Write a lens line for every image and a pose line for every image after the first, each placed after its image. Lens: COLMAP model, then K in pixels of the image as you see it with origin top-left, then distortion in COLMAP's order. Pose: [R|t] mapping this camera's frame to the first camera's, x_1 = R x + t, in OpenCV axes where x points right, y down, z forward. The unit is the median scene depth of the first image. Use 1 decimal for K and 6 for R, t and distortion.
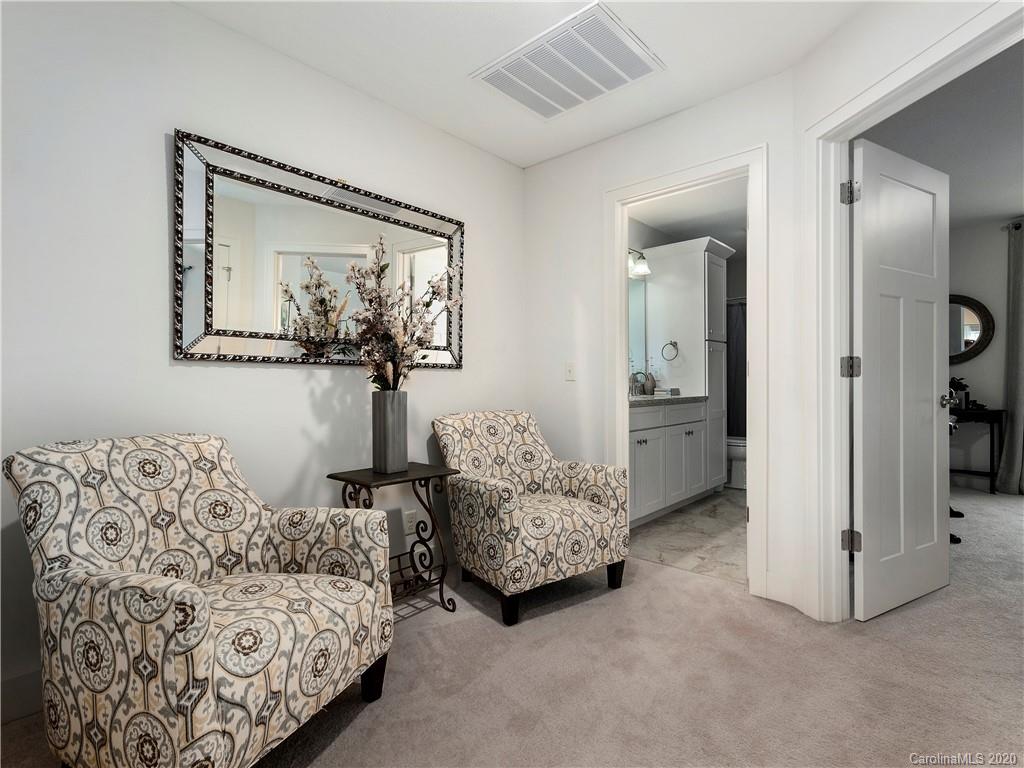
lens RADIAL K [[522.7, 0, 511.1], [0, 522.7, 382.5], [0, 0, 1]] dist [0.006478, 0.000402]
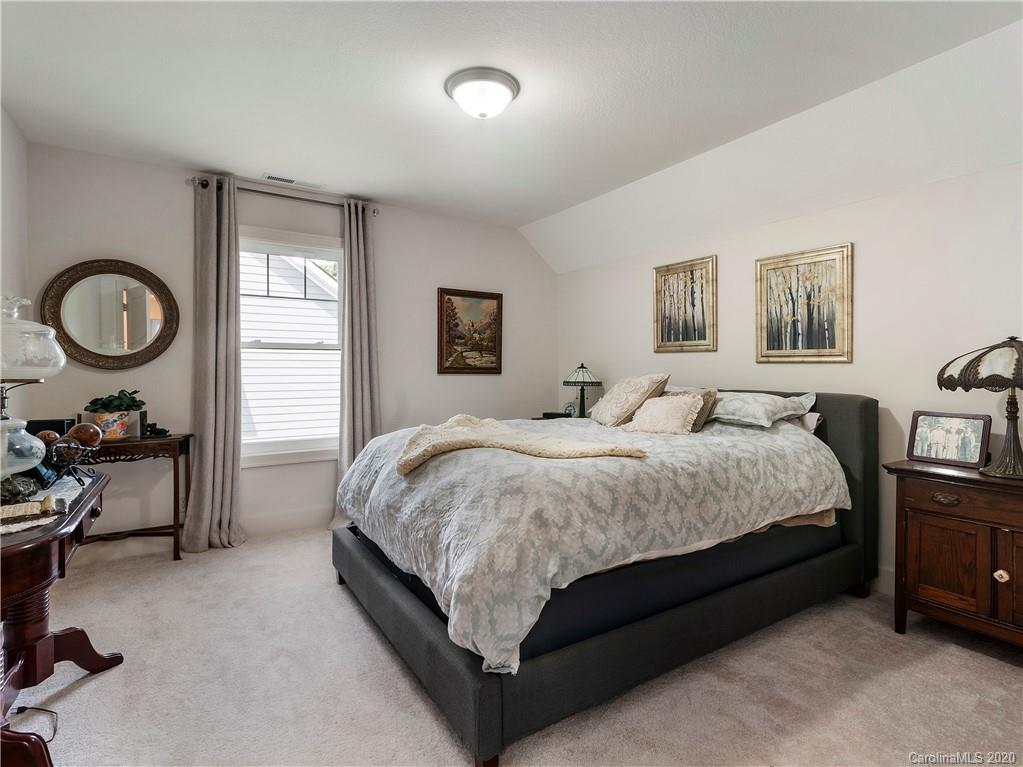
lens RADIAL K [[522.2, 0, 511.4], [0, 522.2, 383.5], [0, 0, 1]] dist [0.006478, 0.000402]
pose [[0.267390, 0.000485, 0.963588, 0.363209], [0.006842, 0.999974, -0.002402, -0.012618], [-0.963564, 0.007235, 0.267380, 0.384187]]
